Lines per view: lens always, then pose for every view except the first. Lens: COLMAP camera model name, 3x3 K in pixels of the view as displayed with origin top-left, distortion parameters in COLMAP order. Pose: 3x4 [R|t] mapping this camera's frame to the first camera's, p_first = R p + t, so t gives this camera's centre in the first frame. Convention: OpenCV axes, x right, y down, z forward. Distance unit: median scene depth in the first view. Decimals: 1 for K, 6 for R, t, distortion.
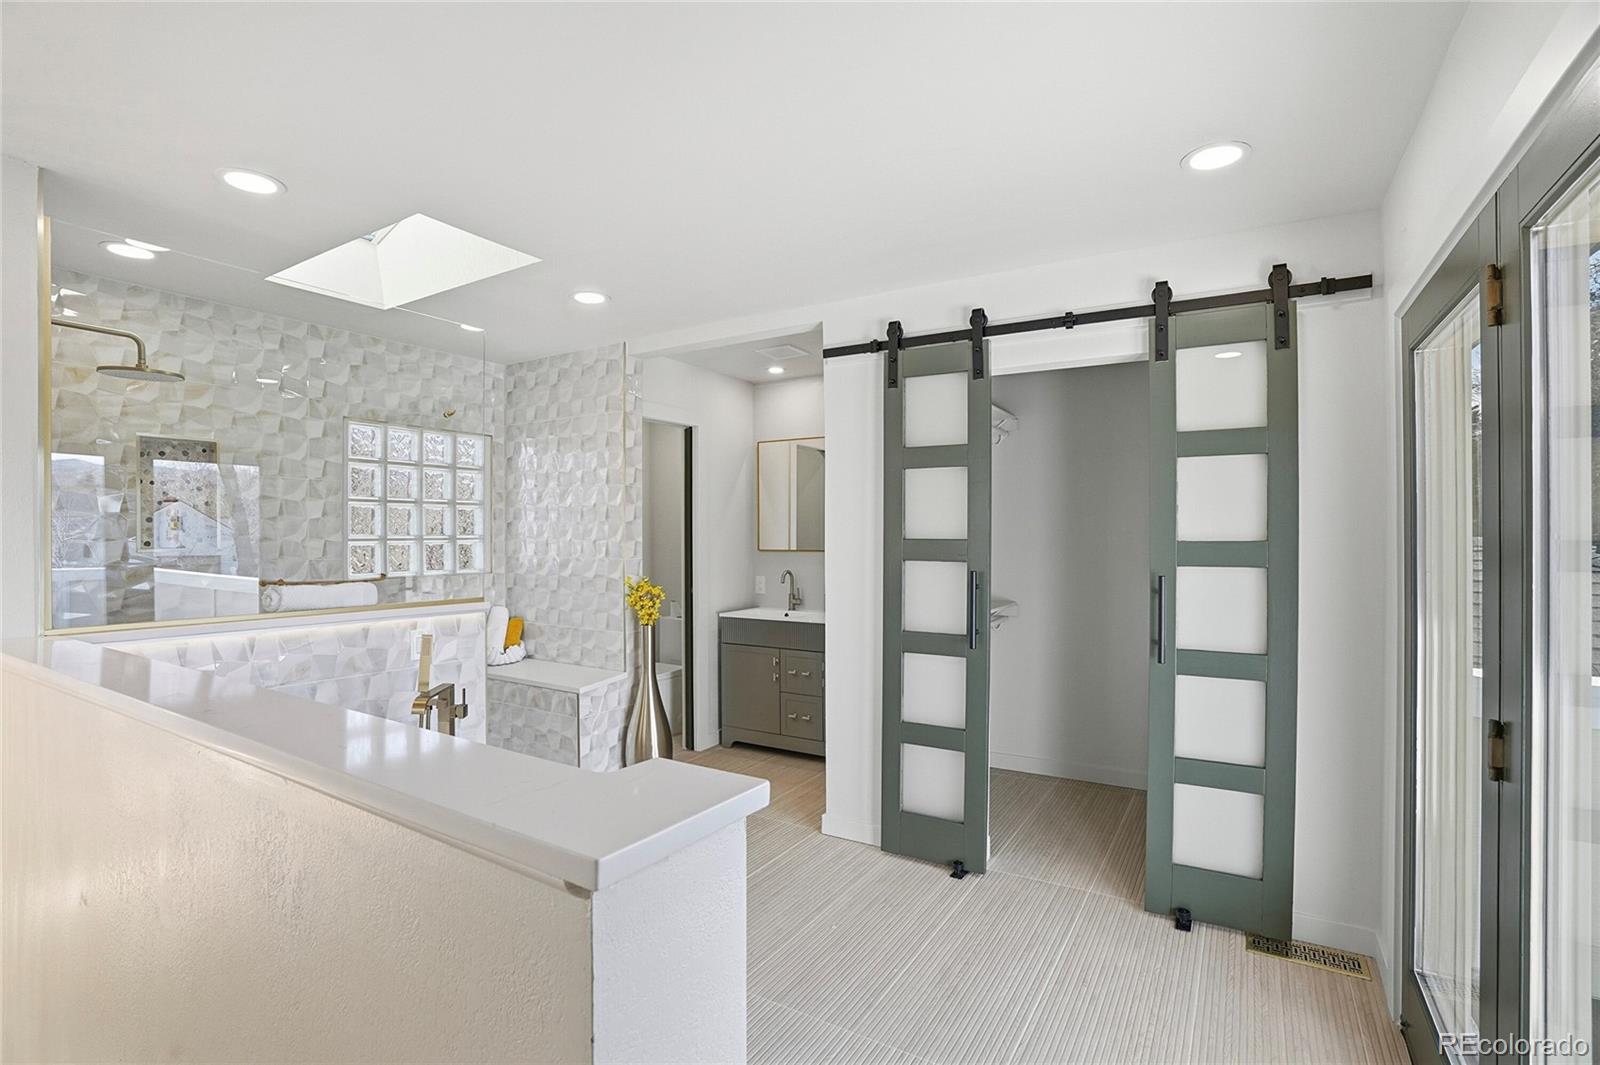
lens RADIAL K [[743.6, 0, 786.2], [0, 743.6, 539.2], [0, 0, 1]] dist [-0.062050, 0.023547]
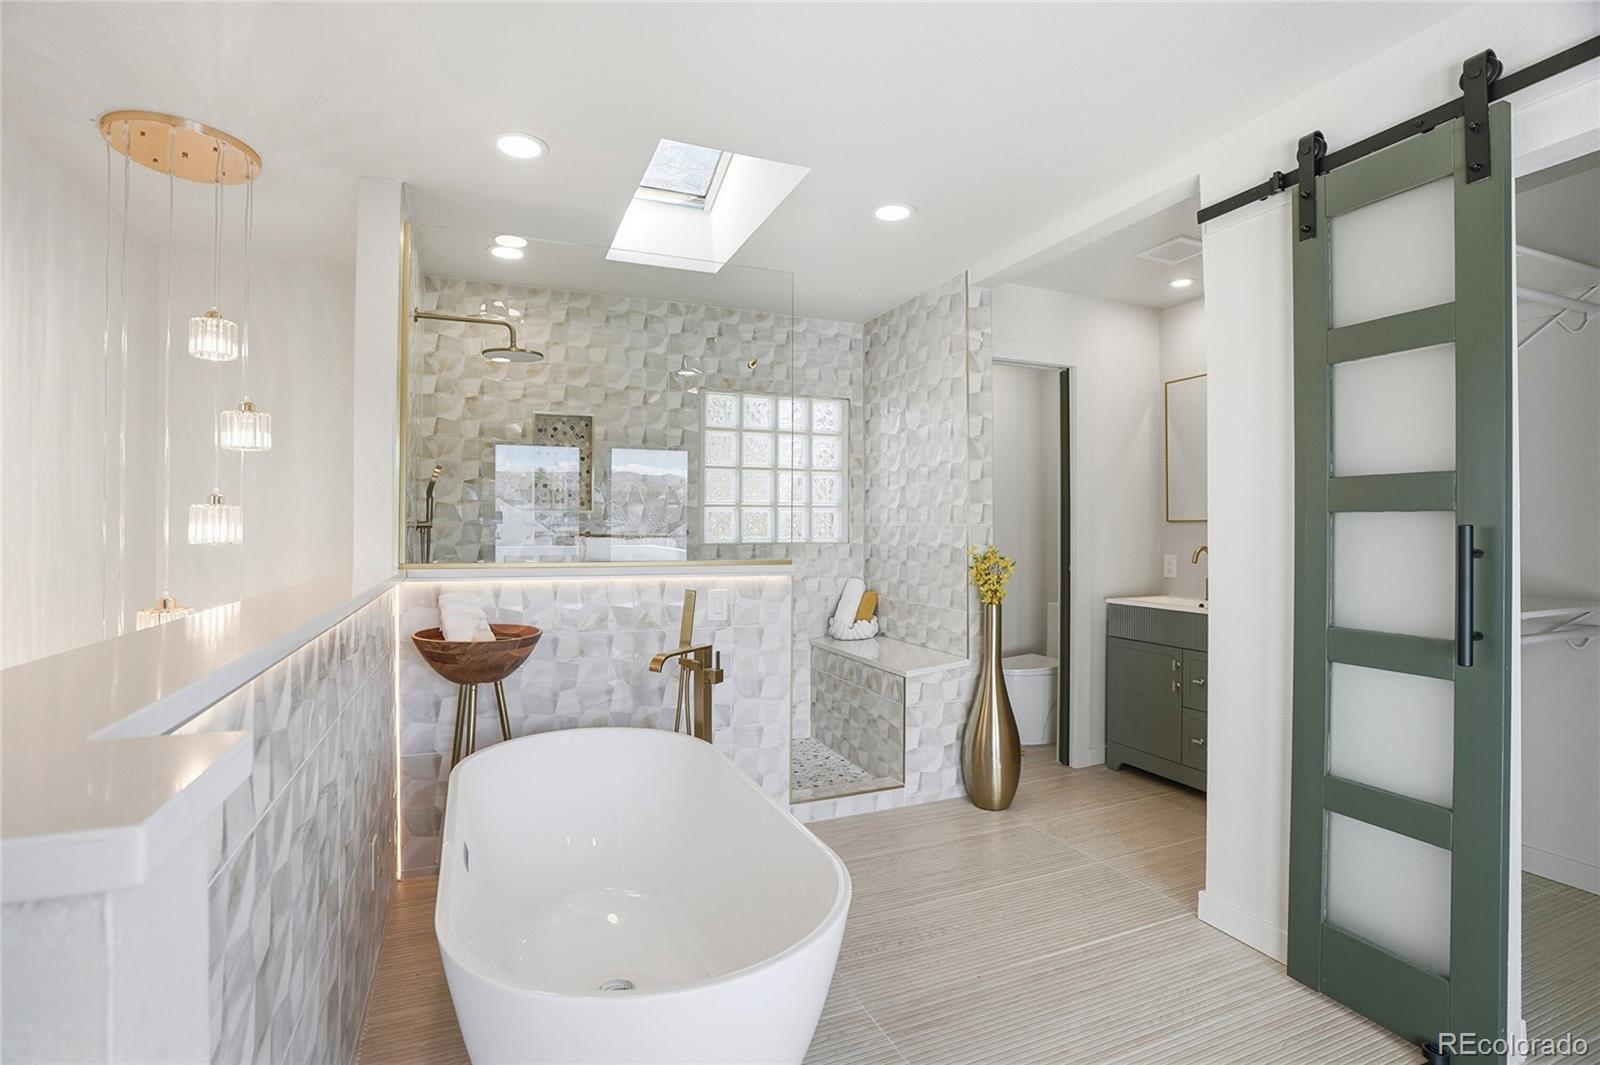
lens RADIAL K [[743.6, 0, 801.4], [0, 743.6, 524.6], [0, 0, 1]] dist [-0.062050, 0.023547]
pose [[0.818760, -0.002638, -0.574130, 0.133505], [-0.005184, 0.999915, -0.011988, 0.044776], [0.574112, 0.012792, 0.818677, 0.238509]]
